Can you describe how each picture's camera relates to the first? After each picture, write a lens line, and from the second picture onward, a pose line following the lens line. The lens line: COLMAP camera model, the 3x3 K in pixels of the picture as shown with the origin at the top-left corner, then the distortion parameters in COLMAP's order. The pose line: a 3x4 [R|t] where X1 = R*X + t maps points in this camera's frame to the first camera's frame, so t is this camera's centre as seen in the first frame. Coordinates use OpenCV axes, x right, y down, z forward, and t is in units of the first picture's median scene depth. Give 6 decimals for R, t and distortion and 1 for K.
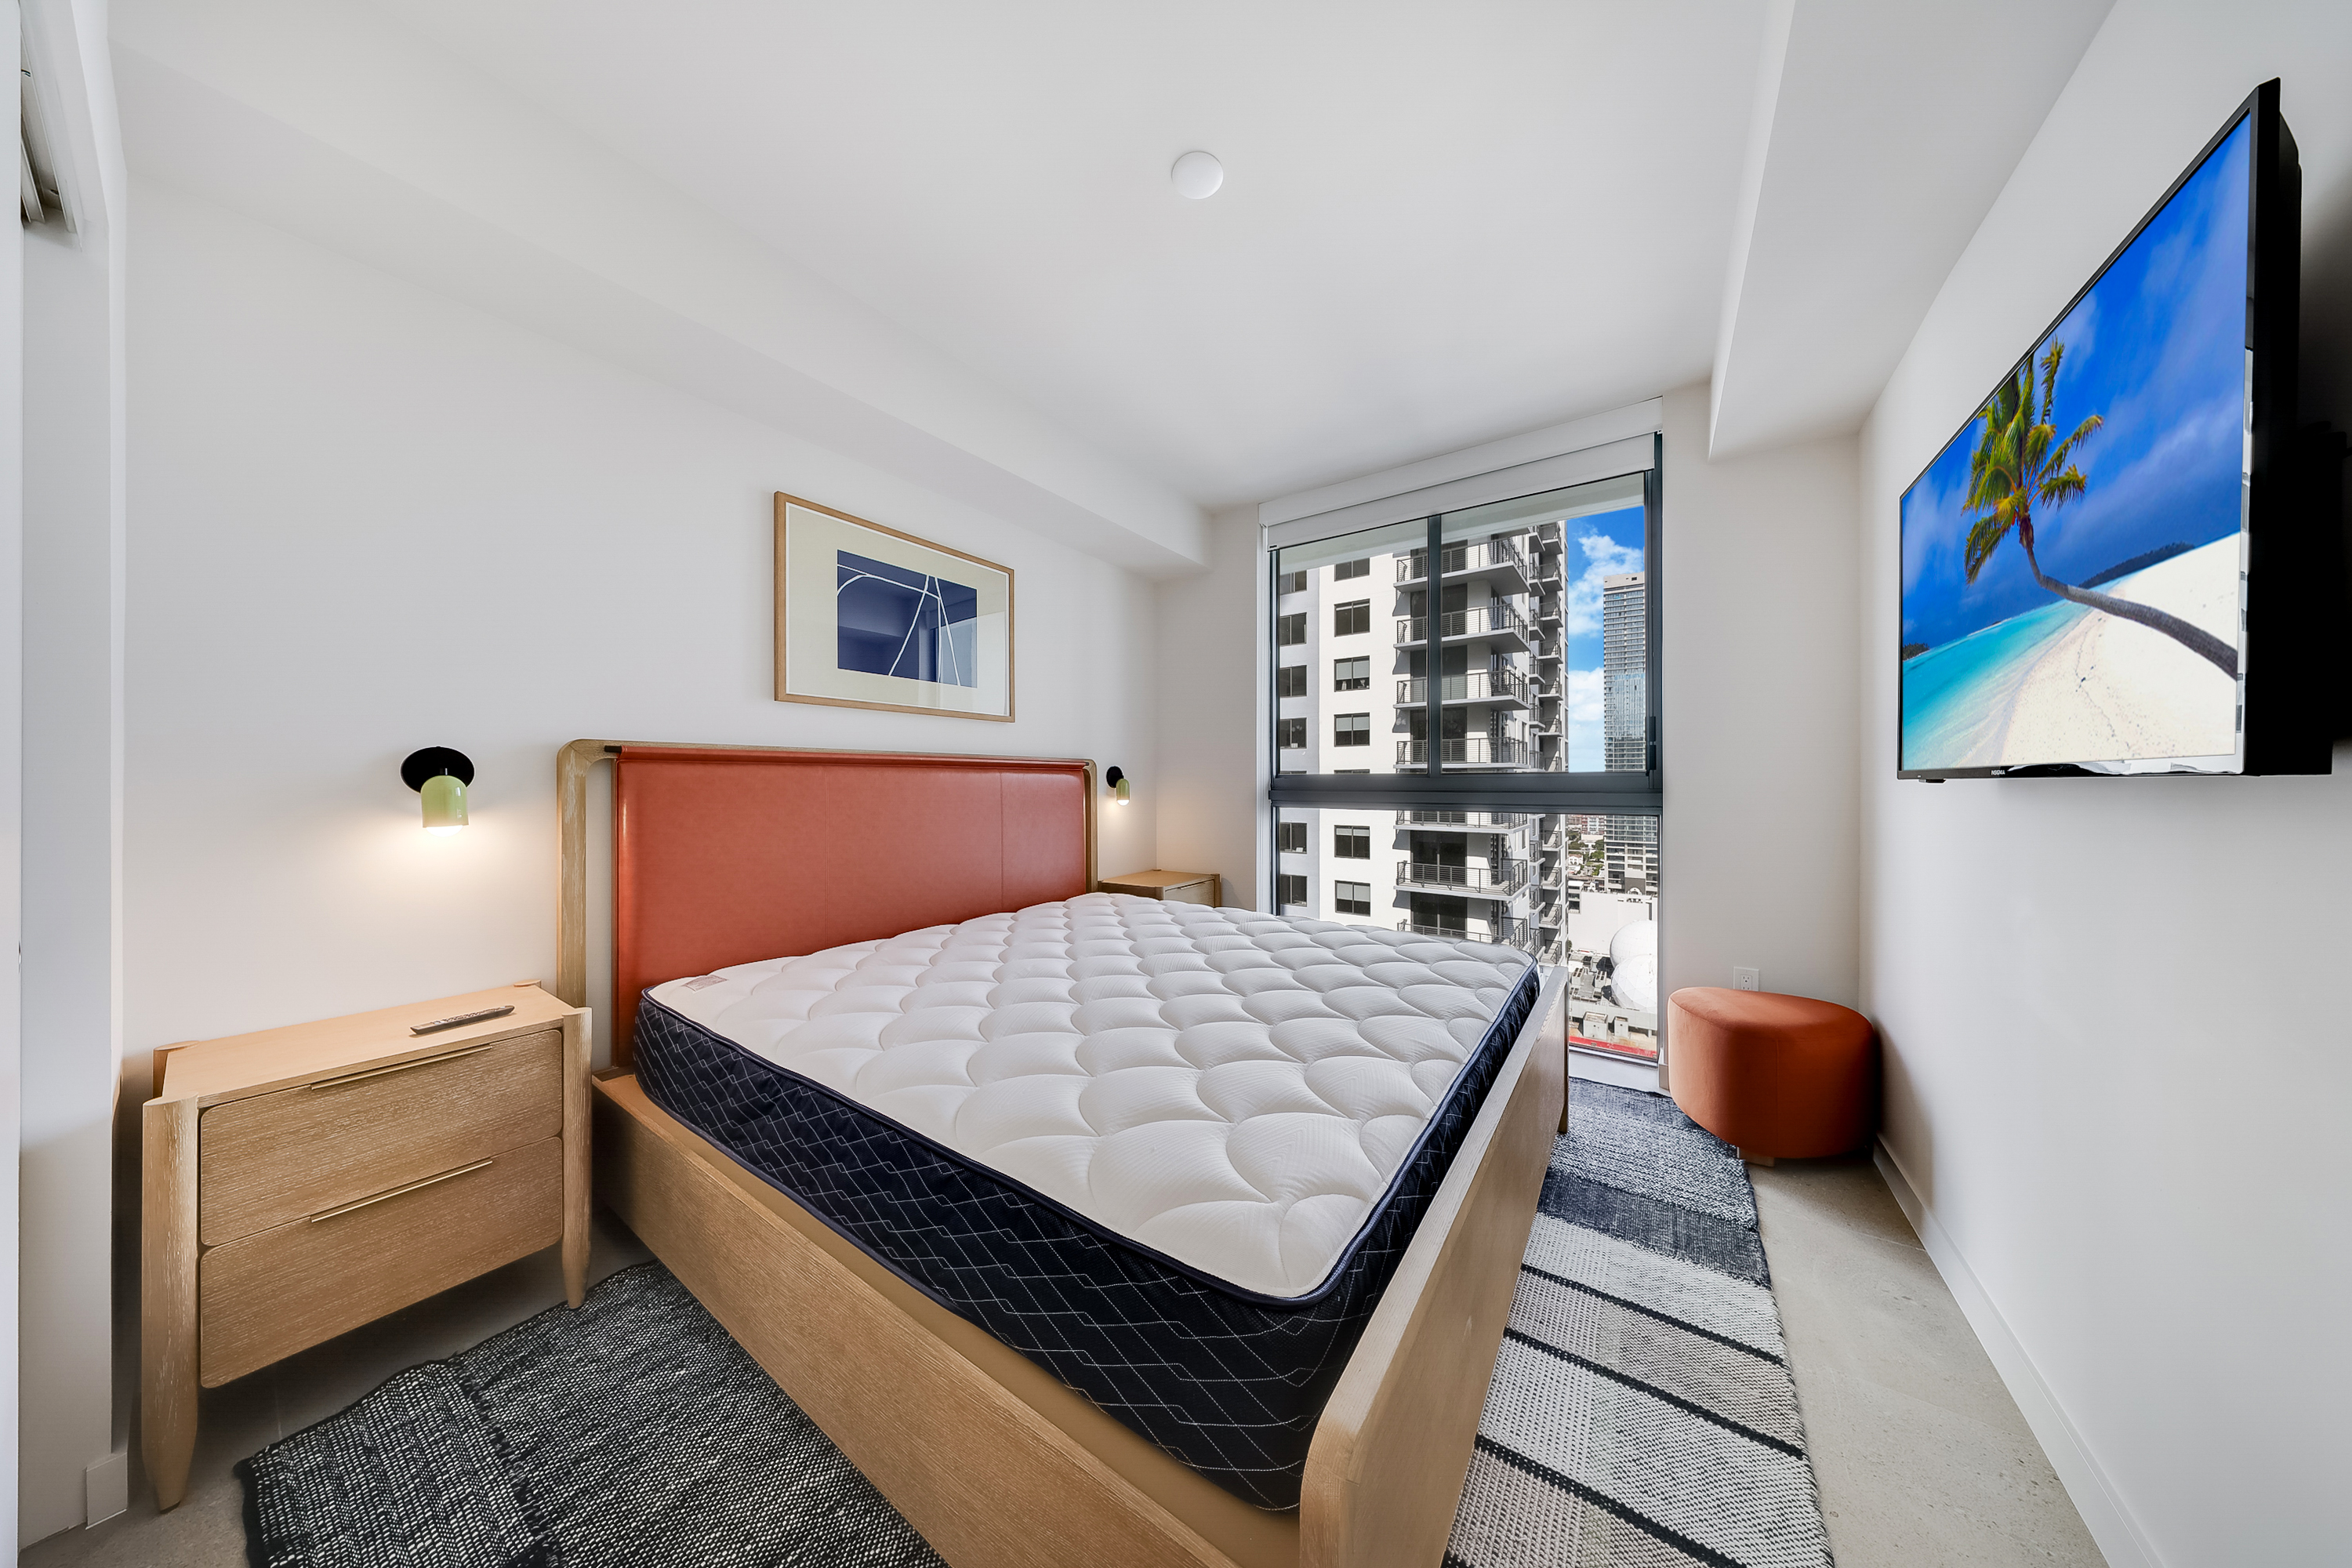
lens RADIAL K [[673.0, 0, 1182.7], [0, 673.0, 789.0], [0, 0, 1]] dist [-0.000169, -0.000019]
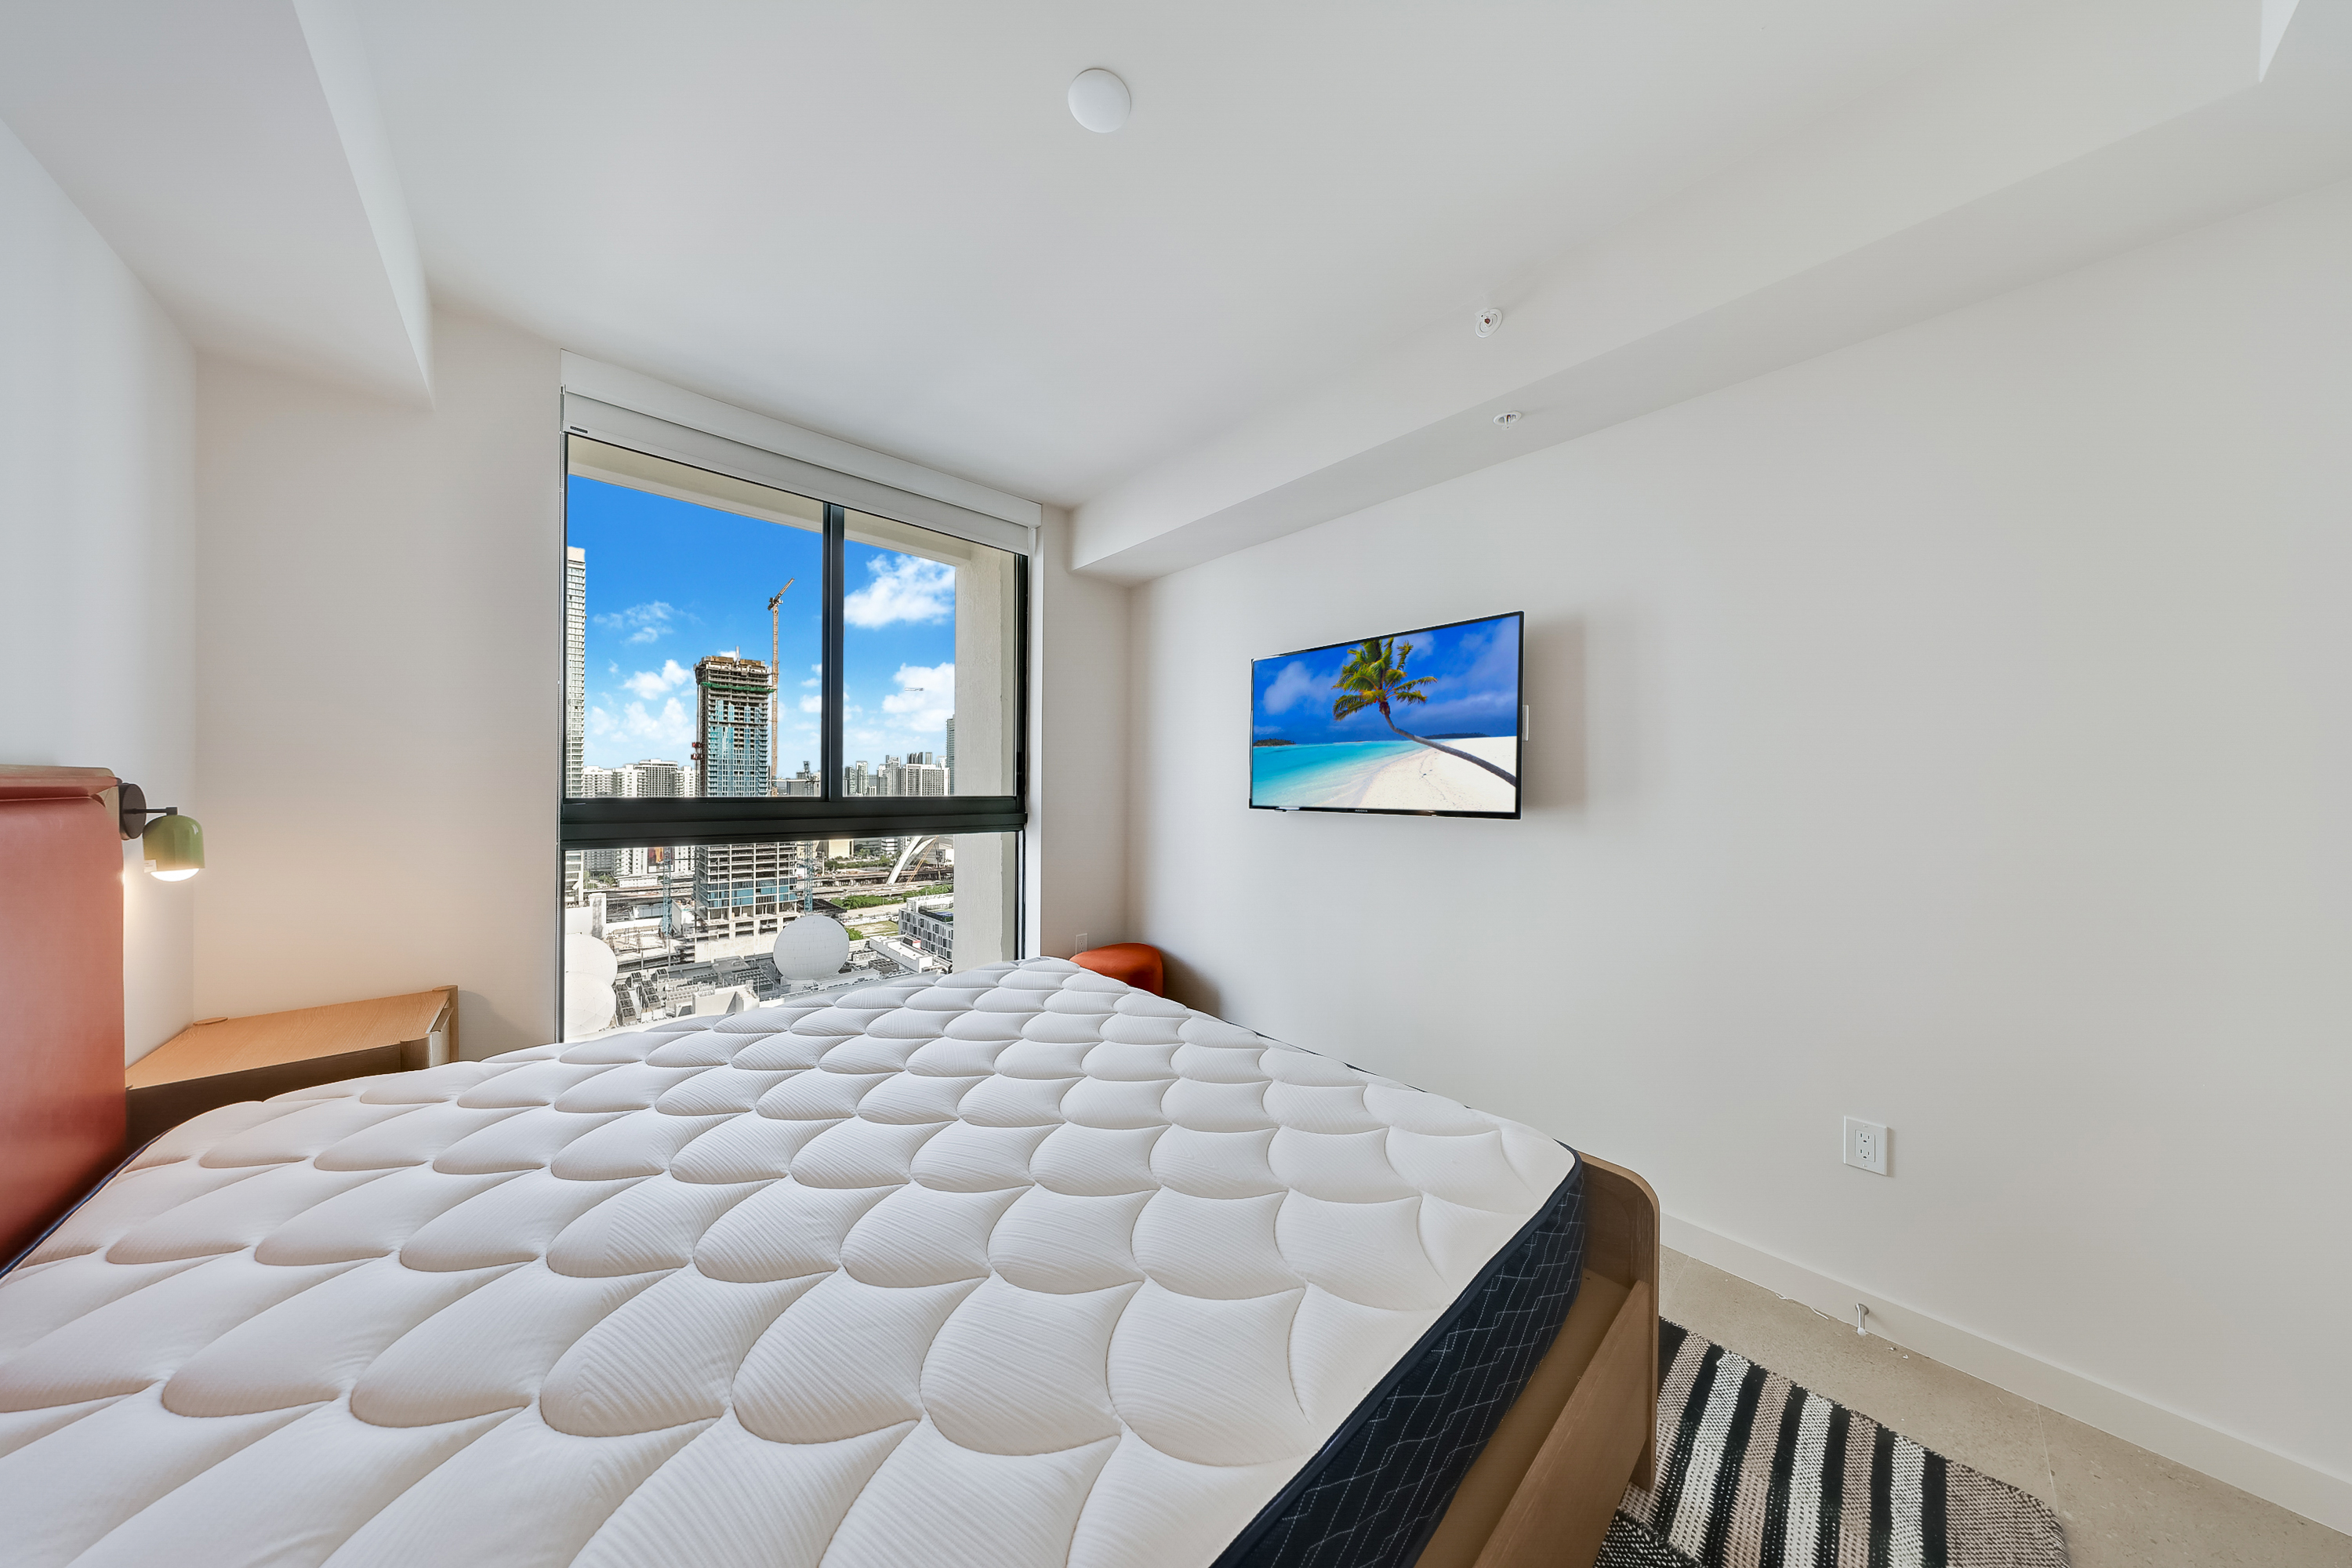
lens RADIAL K [[673.0, 0, 1182.7], [0, 673.0, 789.0], [0, 0, 1]] dist [-0.000169, -0.000019]
pose [[0.226792, 0.017132, 0.973793, -0.341780], [0.008448, 0.999773, -0.019556, -0.015365], [-0.973907, 0.012661, 0.226595, 0.323703]]
